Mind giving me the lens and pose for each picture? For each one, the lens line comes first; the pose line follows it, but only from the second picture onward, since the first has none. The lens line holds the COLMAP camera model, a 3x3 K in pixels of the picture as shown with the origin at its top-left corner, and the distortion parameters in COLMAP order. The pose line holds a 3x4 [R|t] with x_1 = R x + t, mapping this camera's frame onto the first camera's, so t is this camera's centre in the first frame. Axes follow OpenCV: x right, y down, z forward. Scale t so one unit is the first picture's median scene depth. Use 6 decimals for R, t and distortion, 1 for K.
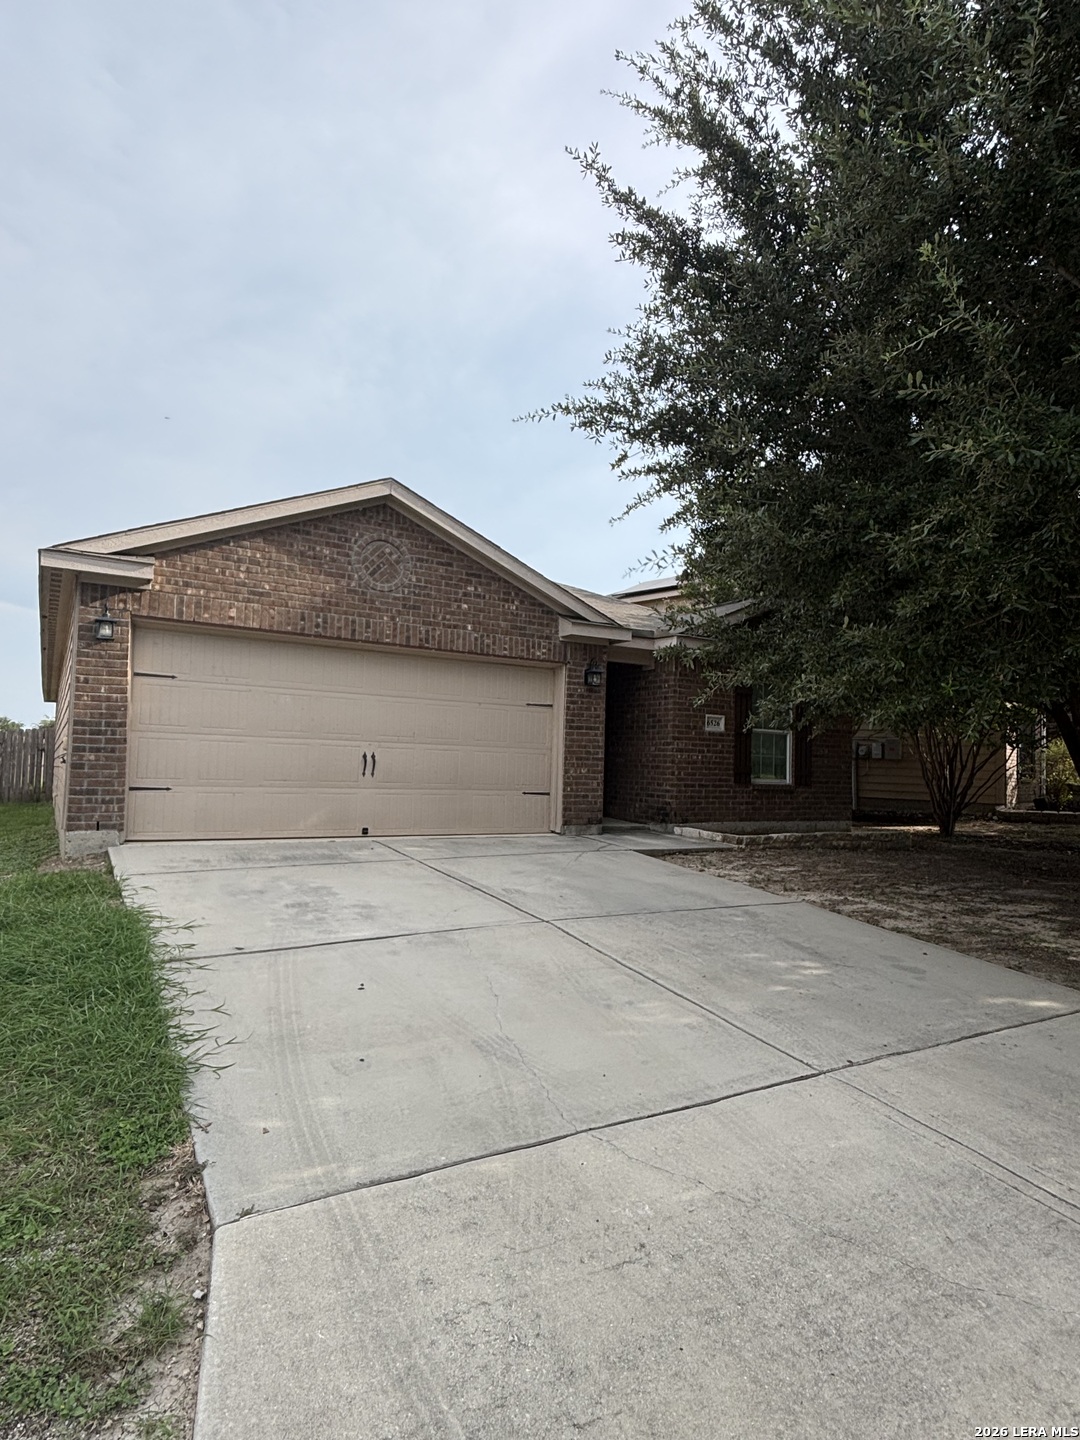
lens RADIAL K [[823.7, 0, 549.4], [0, 823.7, 722.0], [0, 0, 1]] dist [0.002452, -0.002030]
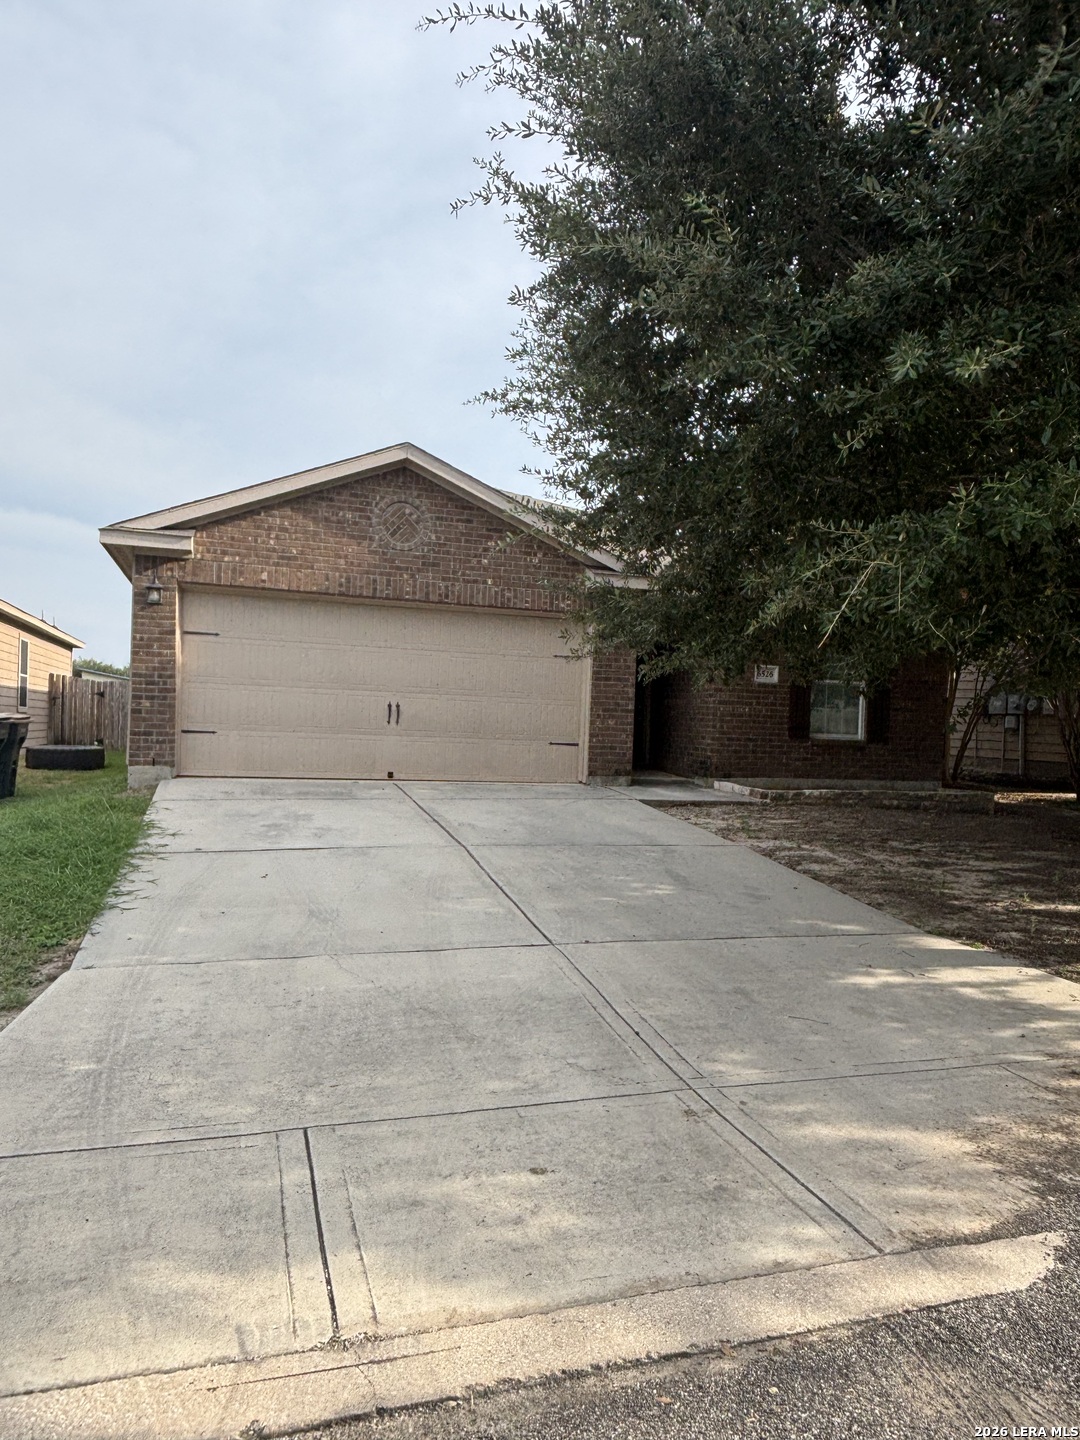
lens RADIAL K [[967.2, 0, 540.0], [0, 967.2, 720.0], [0, 0, 1]] dist [0.020688, -0.000135]
pose [[0.972110, 0.008696, -0.234363, 0.269922], [0.002588, 0.998854, 0.047799, 0.000619], [0.234510, -0.047073, 0.970973, -0.185768]]
